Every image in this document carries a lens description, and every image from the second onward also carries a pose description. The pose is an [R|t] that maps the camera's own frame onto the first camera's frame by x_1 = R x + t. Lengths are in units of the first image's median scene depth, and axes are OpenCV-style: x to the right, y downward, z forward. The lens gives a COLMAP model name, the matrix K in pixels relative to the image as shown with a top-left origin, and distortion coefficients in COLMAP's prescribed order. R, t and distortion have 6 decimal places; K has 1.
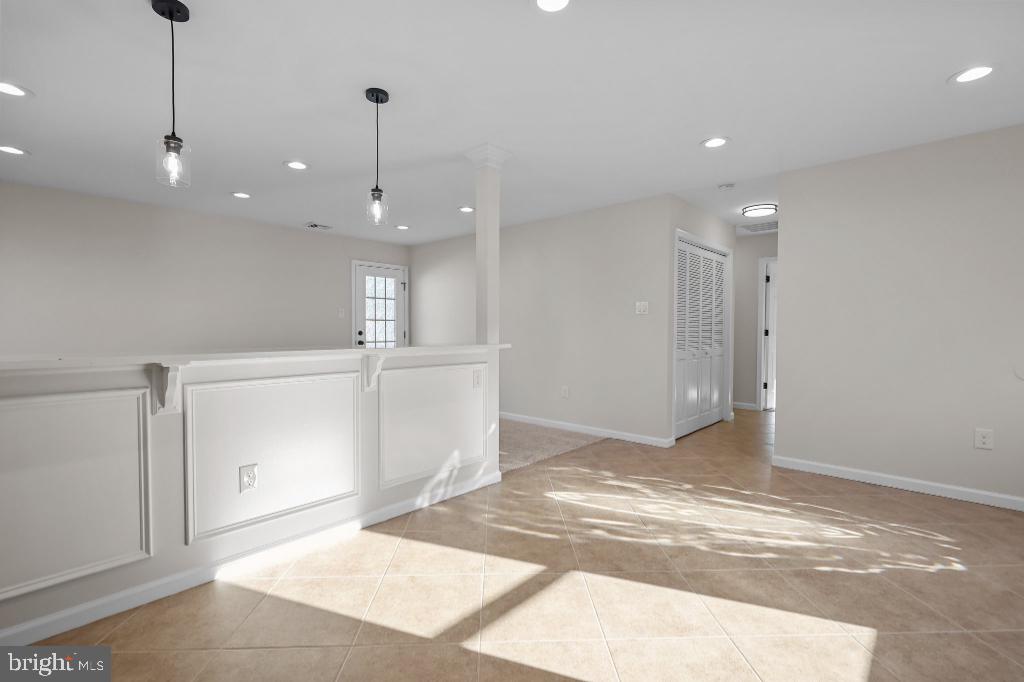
lens RADIAL K [[460.6, 0, 511.5], [0, 460.6, 337.6], [0, 0, 1]] dist [0.001684, 0.000588]
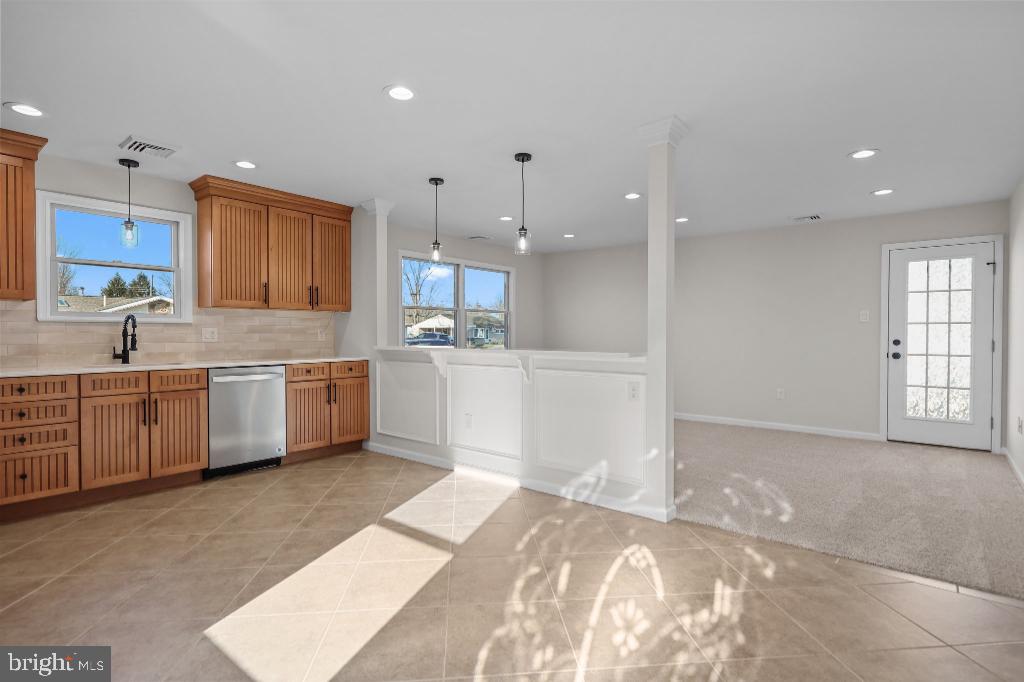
lens RADIAL K [[515.4, 0, 512.0], [0, 515.4, 341.0], [0, 0, 1]] dist [0.000533, -0.000144]
pose [[0.057555, 0.011867, -0.998272, 1.105050], [-0.022959, 0.999681, 0.010560, -0.015646], [0.998078, 0.022312, 0.057809, 0.857546]]
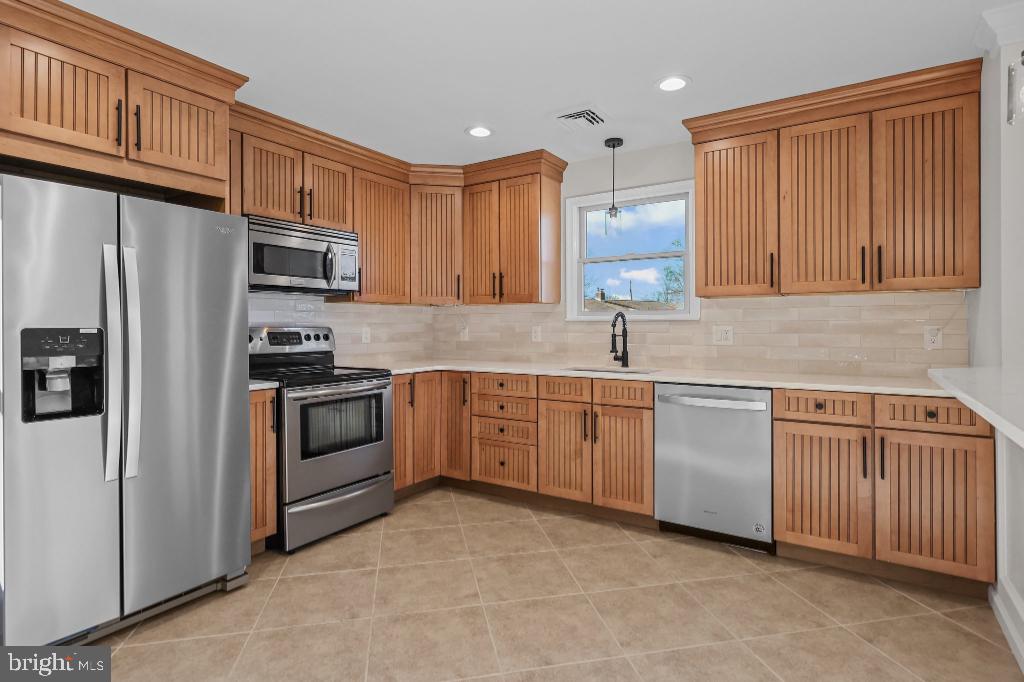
lens RADIAL K [[521.5, 0, 514.7], [0, 521.5, 325.6], [0, 0, 1]] dist [0.000951, -0.000163]
pose [[-0.984940, 0.001871, -0.172888, 0.063870], [-0.002051, 0.999745, 0.022505, -0.045696], [0.172886, 0.022521, -0.984684, 1.113181]]
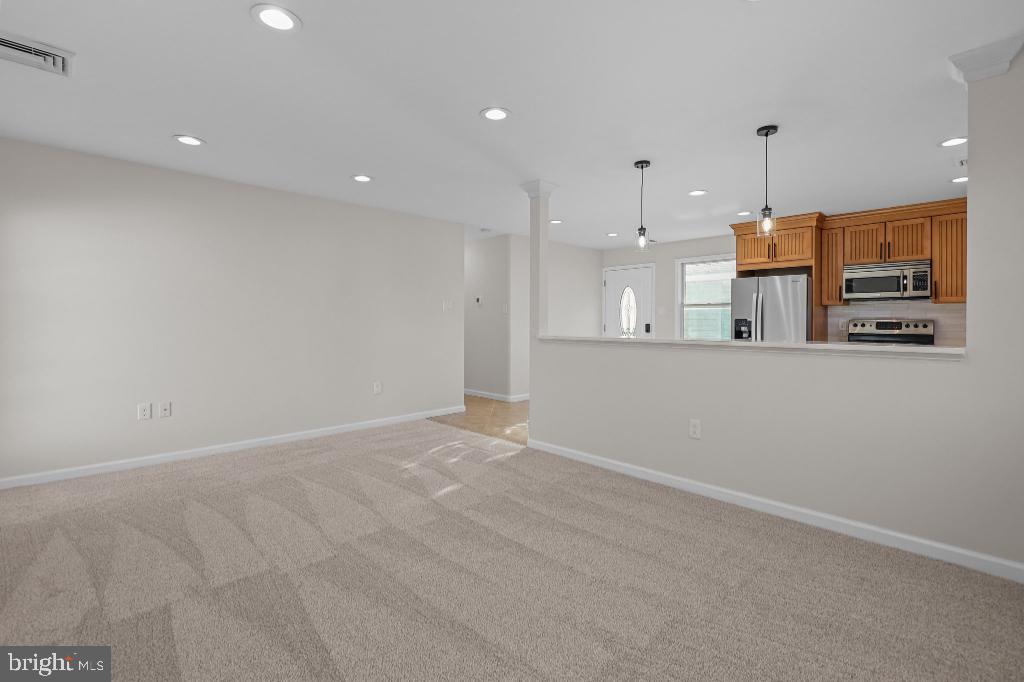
lens RADIAL K [[464.0, 0, 513.7], [0, 464.0, 328.4], [0, 0, 1]] dist [-0.000161, 0.000240]
pose [[0.059117, -0.015392, 0.998132, -1.681155], [0.019019, 0.999717, 0.014290, -0.032844], [-0.998070, 0.018139, 0.059393, 1.263606]]
